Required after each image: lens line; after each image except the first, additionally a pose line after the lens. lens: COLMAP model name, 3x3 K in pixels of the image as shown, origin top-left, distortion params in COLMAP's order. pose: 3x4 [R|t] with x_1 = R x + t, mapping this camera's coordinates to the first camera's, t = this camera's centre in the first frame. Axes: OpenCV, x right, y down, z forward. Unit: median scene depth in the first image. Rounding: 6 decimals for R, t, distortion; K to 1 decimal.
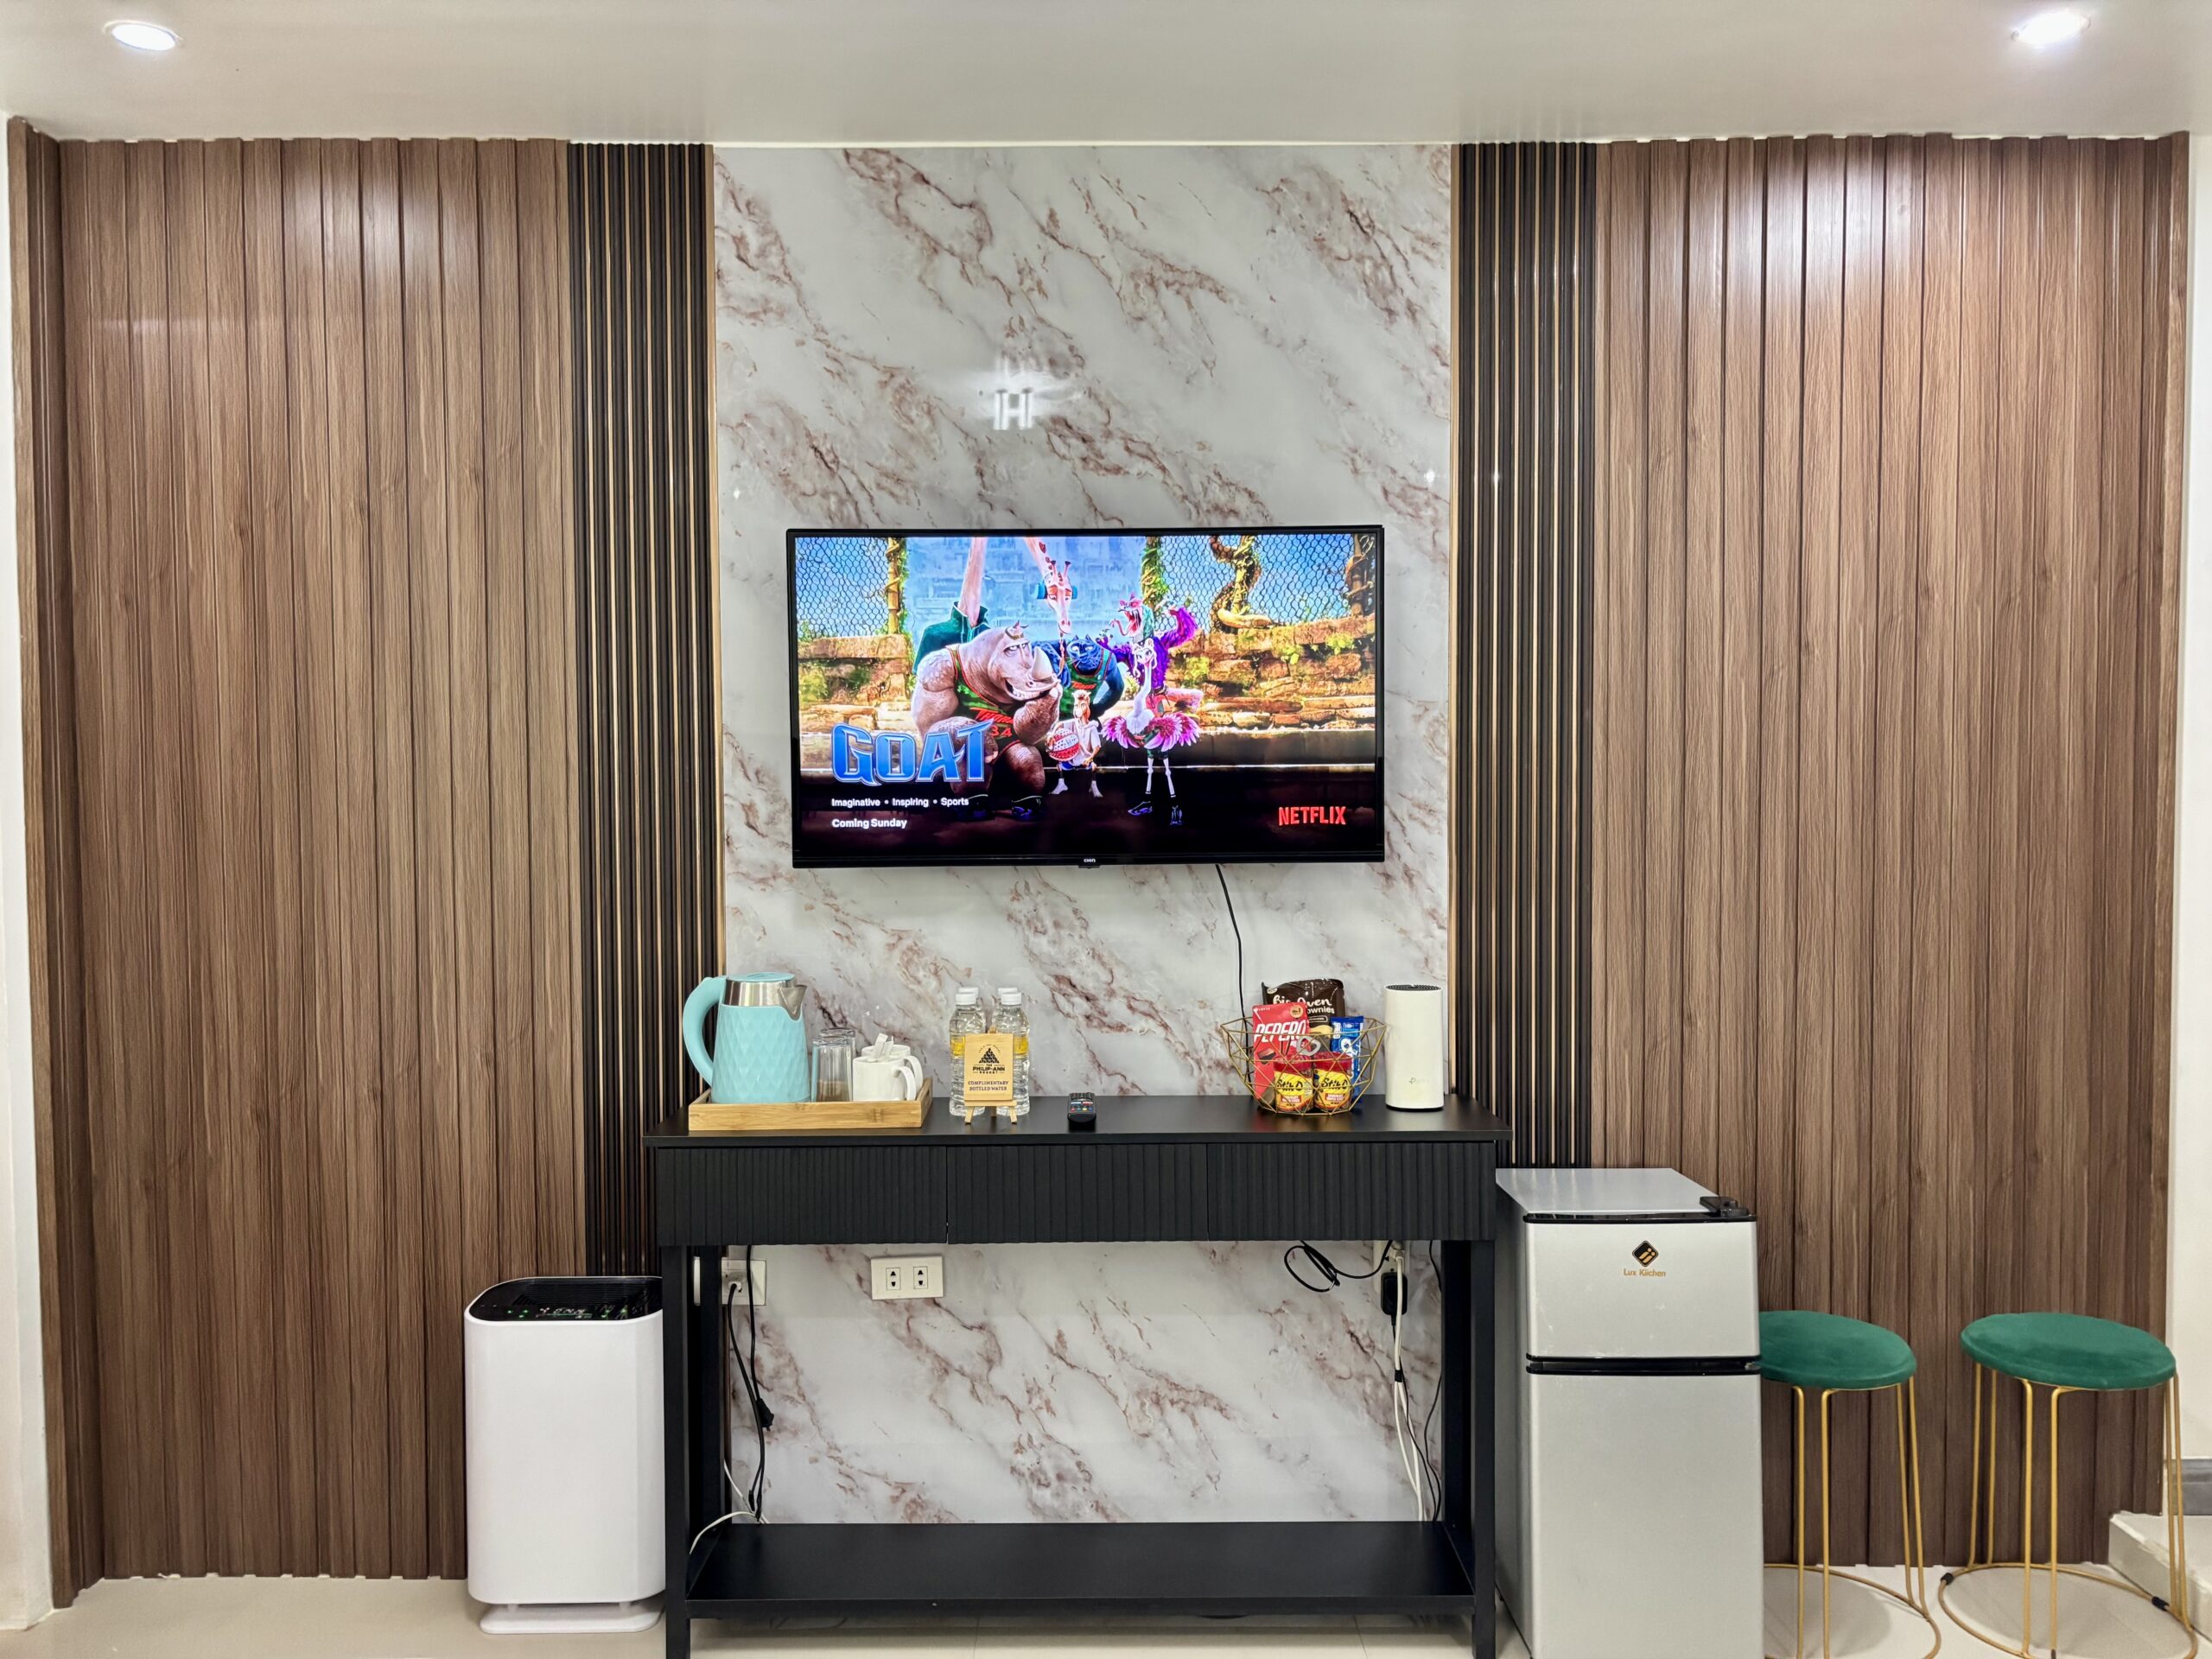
lens RADIAL K [[1687.4, 0, 1091.3], [0, 1687.4, 835.2], [0, 0, 1]] dist [0.048643, -0.051232]
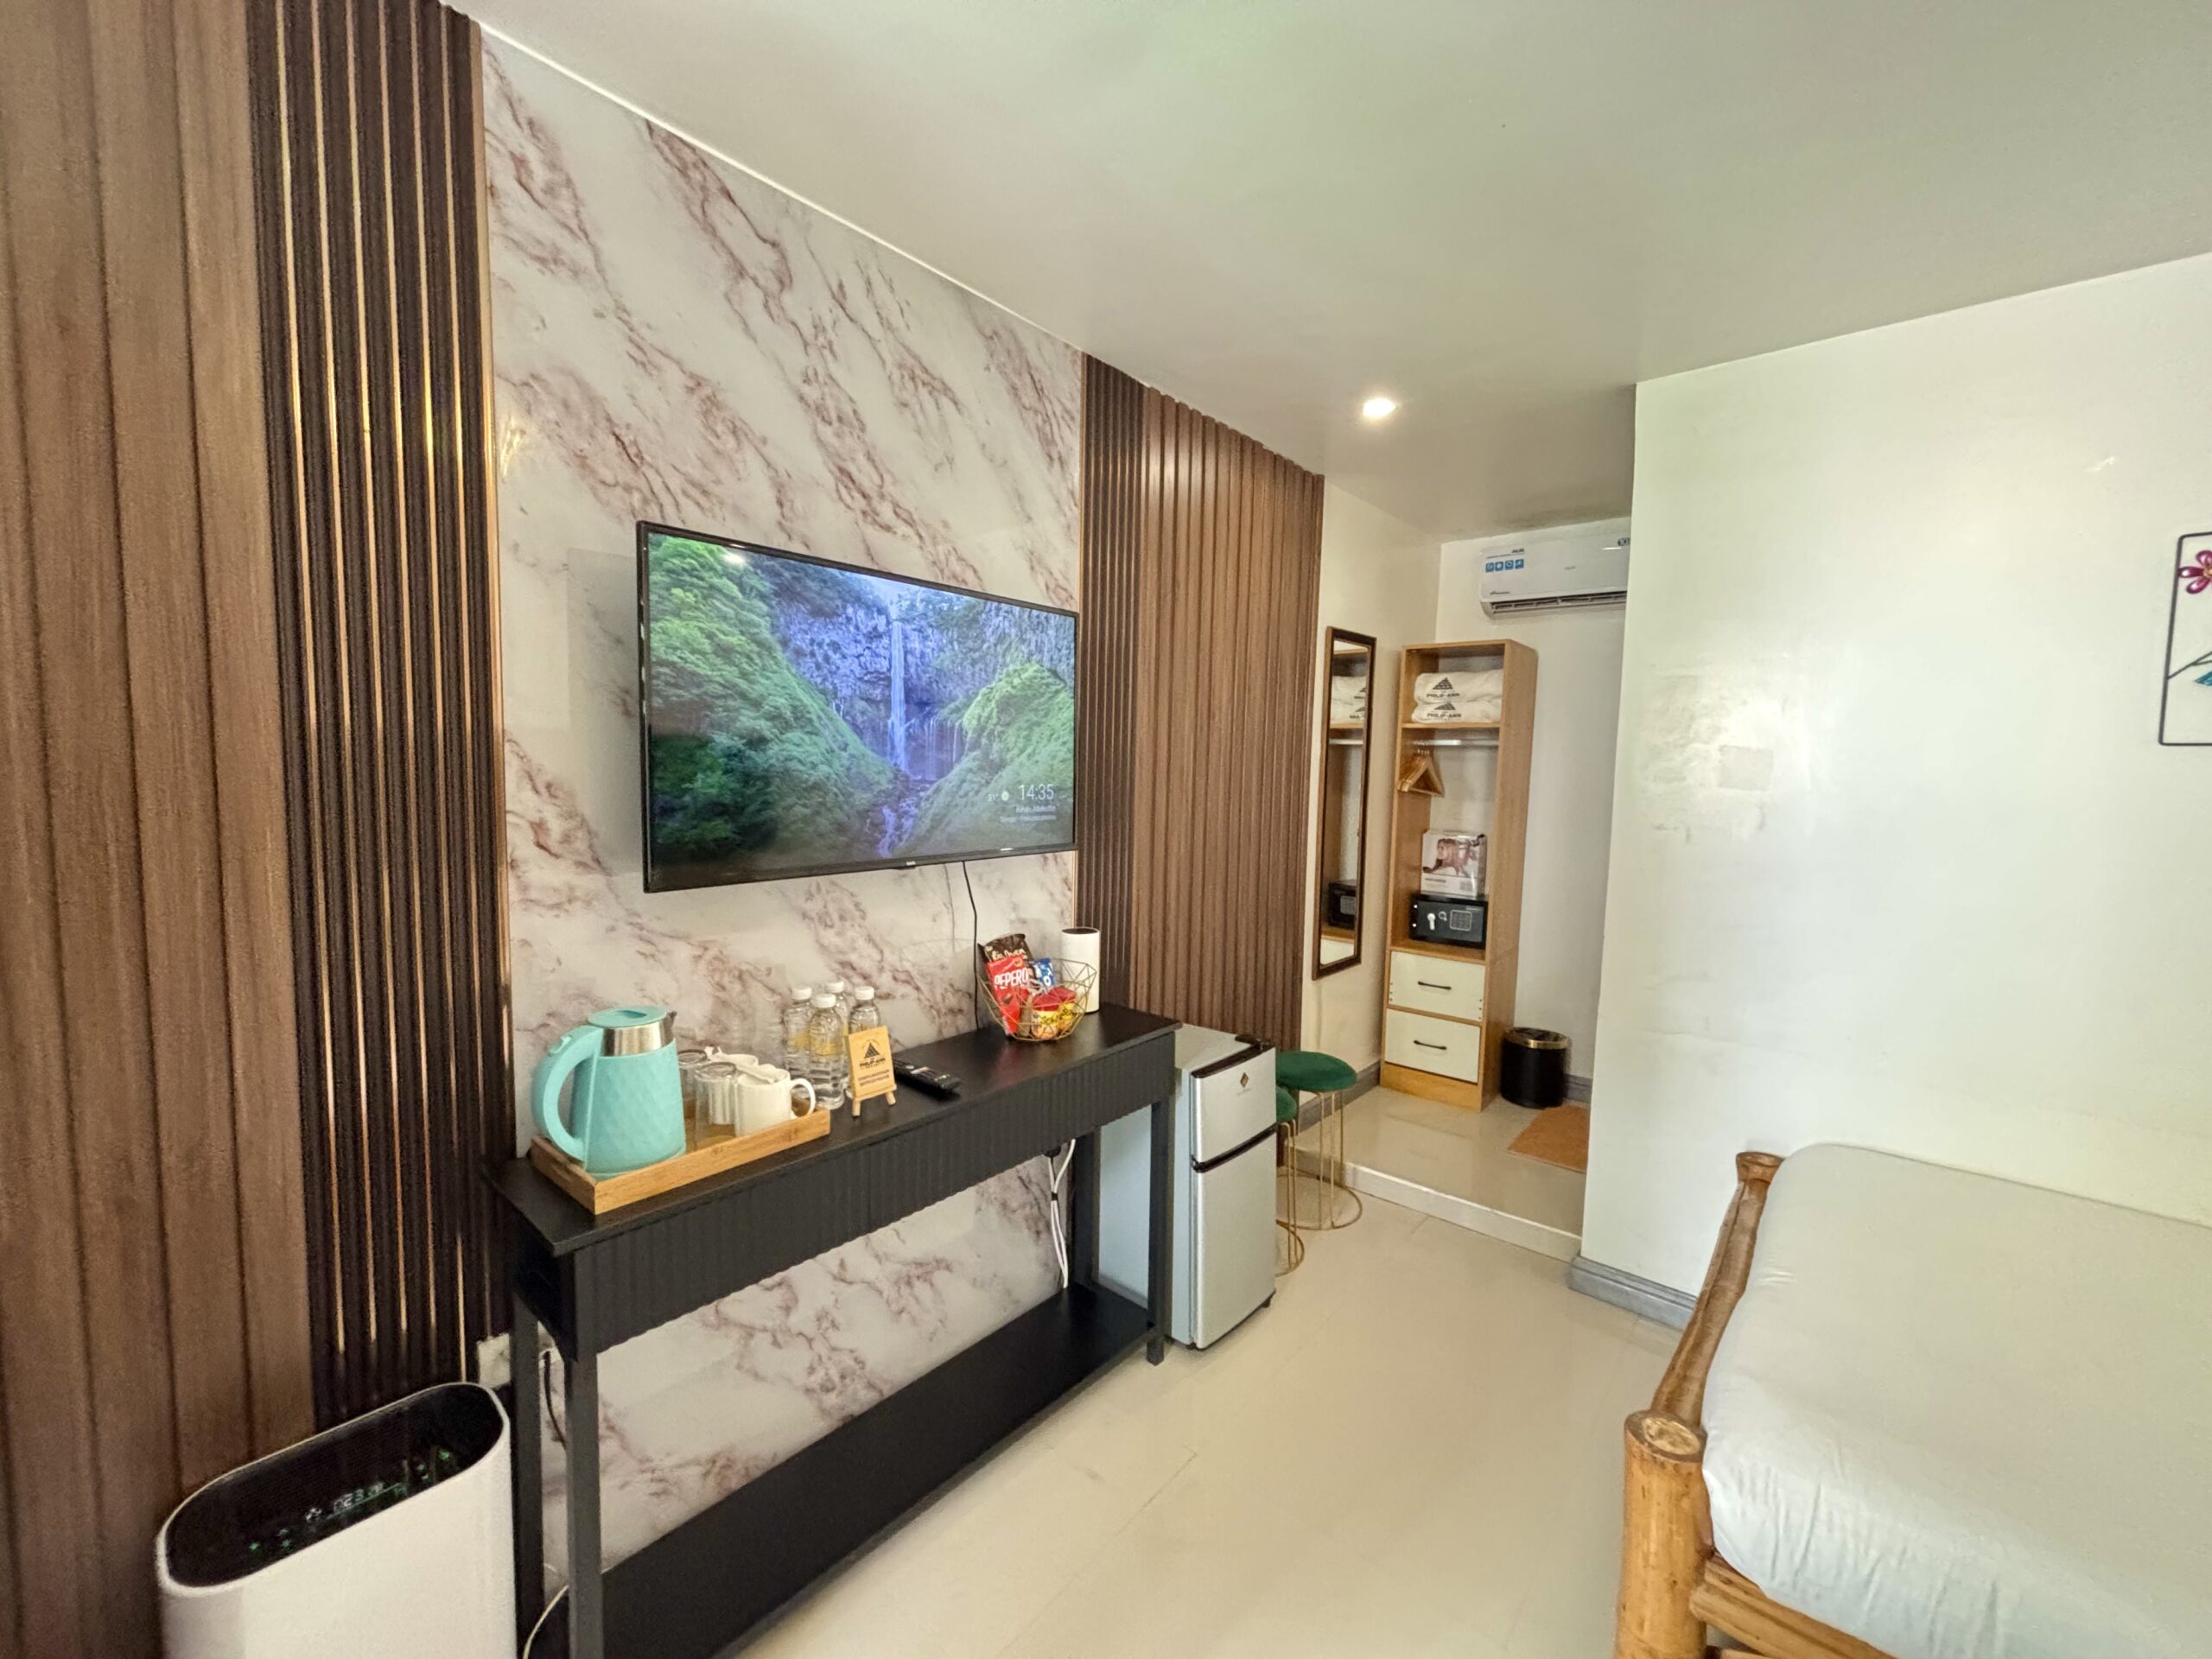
lens RADIAL K [[898.5, 0, 1106.9], [0, 898.5, 824.4], [0, 0, 1]] dist [-0.016105, 0.010719]
pose [[0.651411, -0.033654, 0.757978, -0.365937], [-0.005649, 0.998773, 0.049200, -0.041873], [-0.758704, -0.036331, 0.650422, 0.471861]]
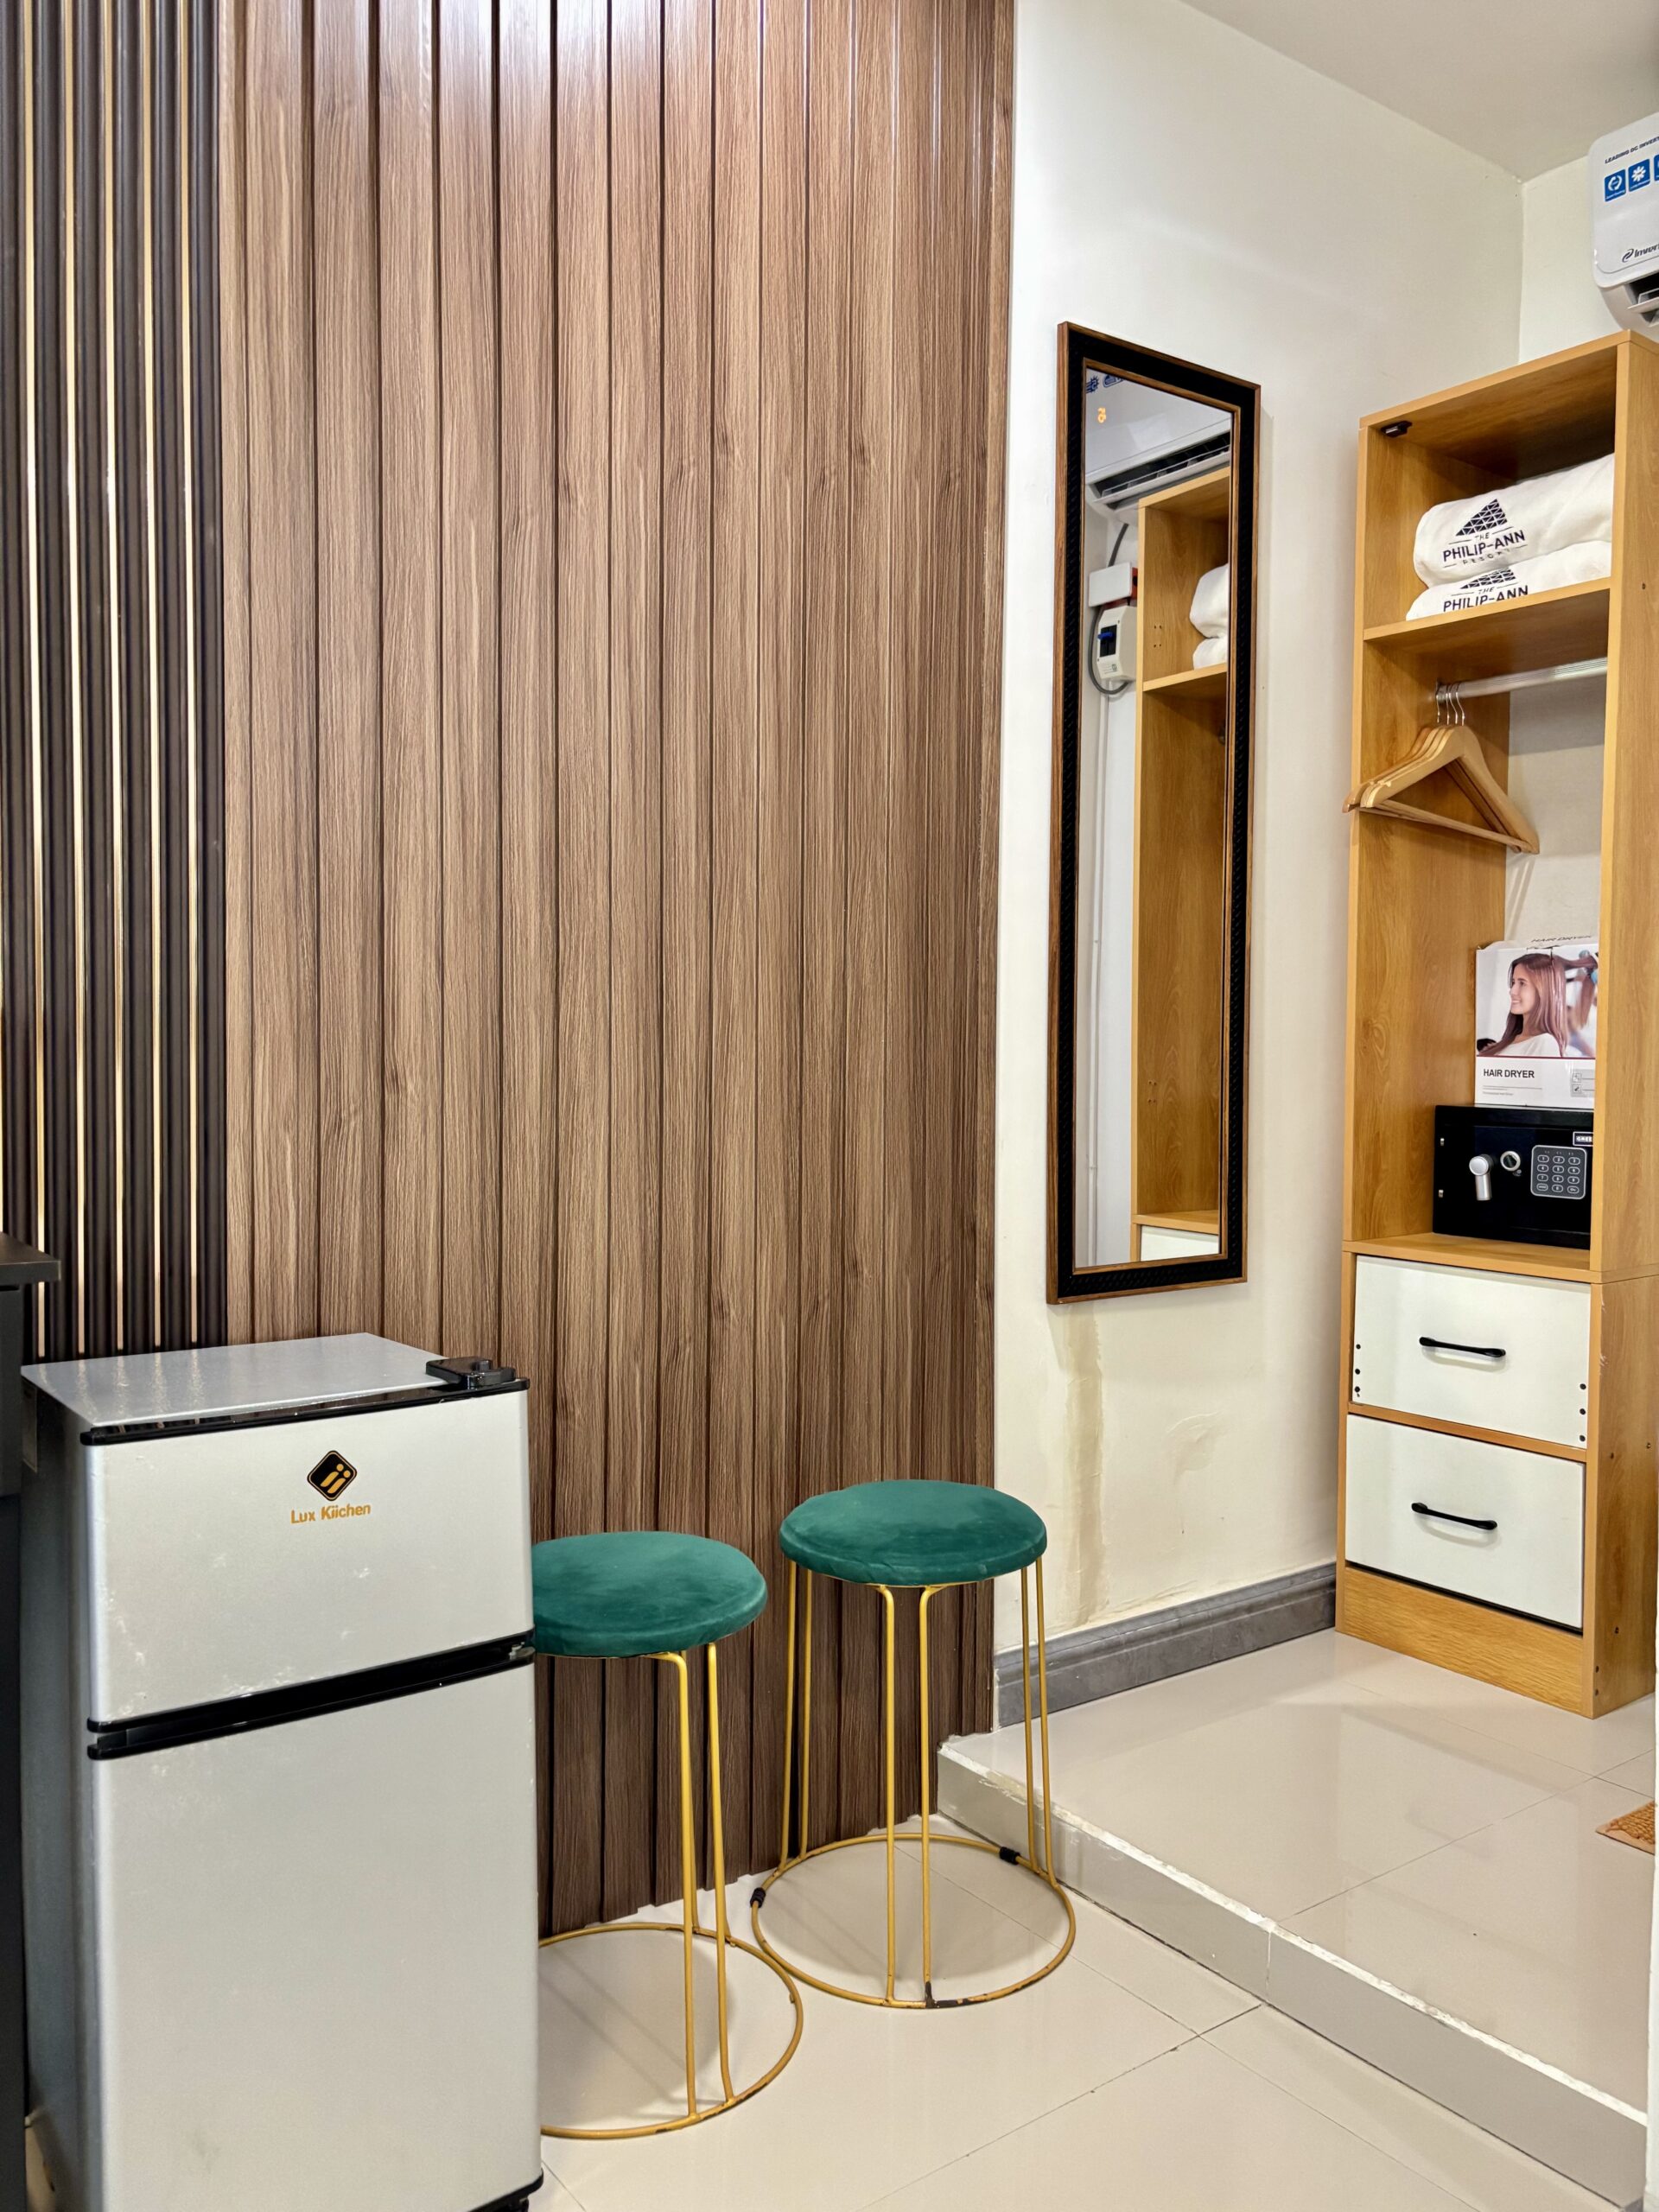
lens RADIAL K [[1687.4, 0, 829.5], [0, 1687.4, 1106.0], [0, 0, 1]] dist [0.048643, -0.051232]
pose [[0.810772, -0.010022, 0.585277, 0.128961], [0.006547, 0.999946, 0.008053, 0.113969], [-0.585326, -0.002698, 0.810794, 0.430067]]
